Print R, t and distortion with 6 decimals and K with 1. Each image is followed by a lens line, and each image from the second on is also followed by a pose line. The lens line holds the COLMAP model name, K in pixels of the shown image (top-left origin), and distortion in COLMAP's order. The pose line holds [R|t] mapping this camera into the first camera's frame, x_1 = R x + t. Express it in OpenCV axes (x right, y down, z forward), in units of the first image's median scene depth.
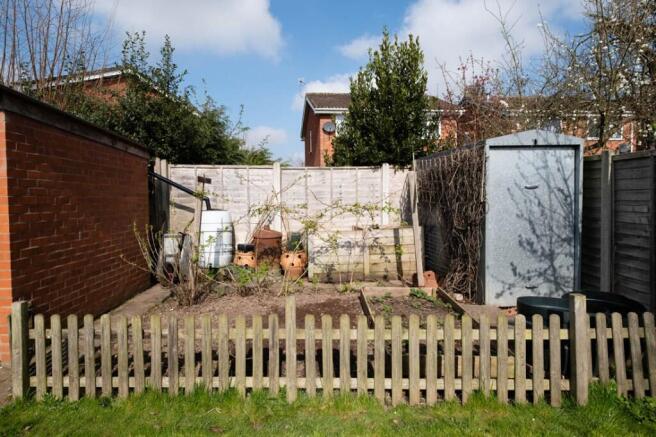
lens RADIAL K [[380.3, 0, 328.0], [0, 380.3, 218.5], [0, 0, 1]] dist [0.020595, -0.000031]
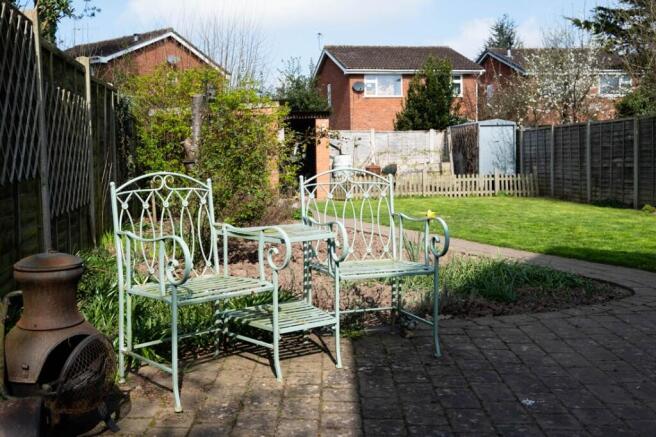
lens RADIAL K [[669.6, 0, 328.0], [0, 669.6, 218.5], [0, 0, 1]] dist [0.001518, 0.001699]
pose [[0.996253, -0.017067, 0.084789, -0.783918], [0.014903, 0.999548, 0.026096, 0.240392], [-0.085196, -0.024735, 0.996057, -2.703542]]
